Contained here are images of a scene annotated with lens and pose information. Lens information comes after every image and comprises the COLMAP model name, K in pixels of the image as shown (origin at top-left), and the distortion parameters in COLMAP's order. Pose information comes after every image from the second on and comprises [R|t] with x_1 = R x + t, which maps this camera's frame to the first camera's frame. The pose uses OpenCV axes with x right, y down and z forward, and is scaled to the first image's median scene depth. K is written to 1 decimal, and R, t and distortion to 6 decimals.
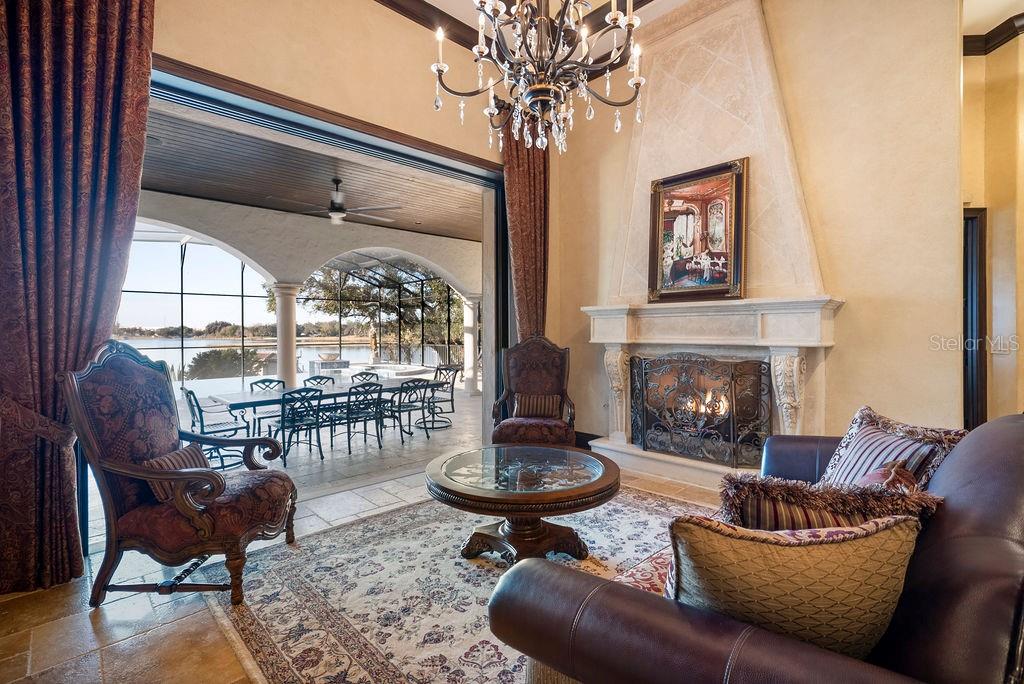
lens RADIAL K [[469.2, 0, 510.9], [0, 469.2, 334.0], [0, 0, 1]] dist [-0.010439, 0.002433]
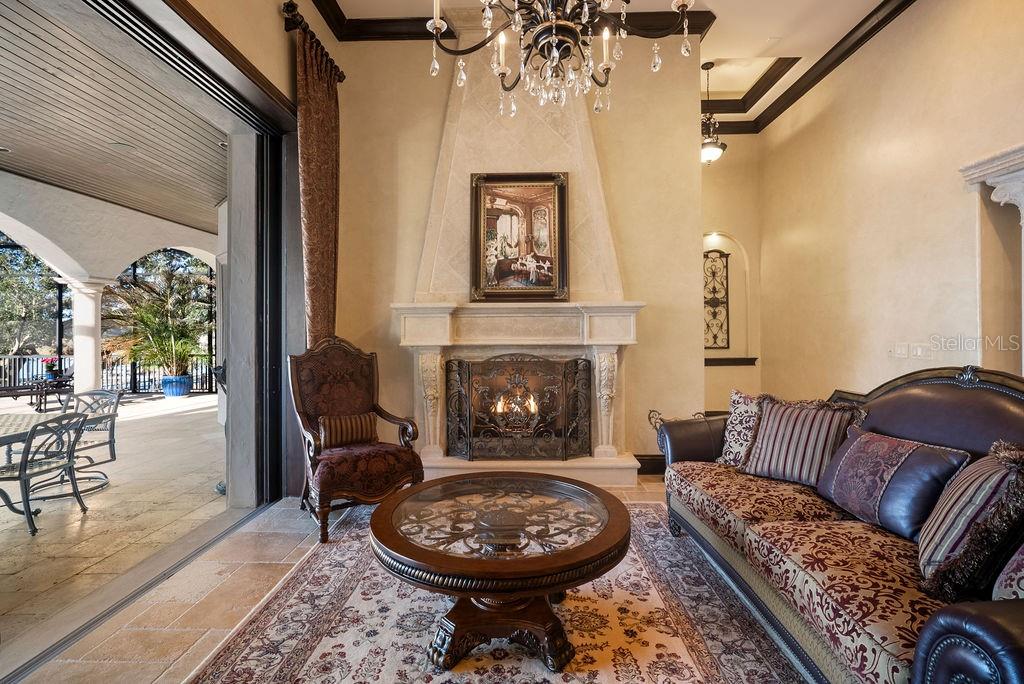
lens RADIAL K [[469.2, 0, 513.6], [0, 469.2, 328.1], [0, 0, 1]] dist [-0.010439, 0.002433]
pose [[0.708634, 0.007973, 0.705531, -0.325566], [0.006509, 0.999820, -0.017837, 0.003496], [-0.705546, 0.017233, 0.708454, 0.295235]]
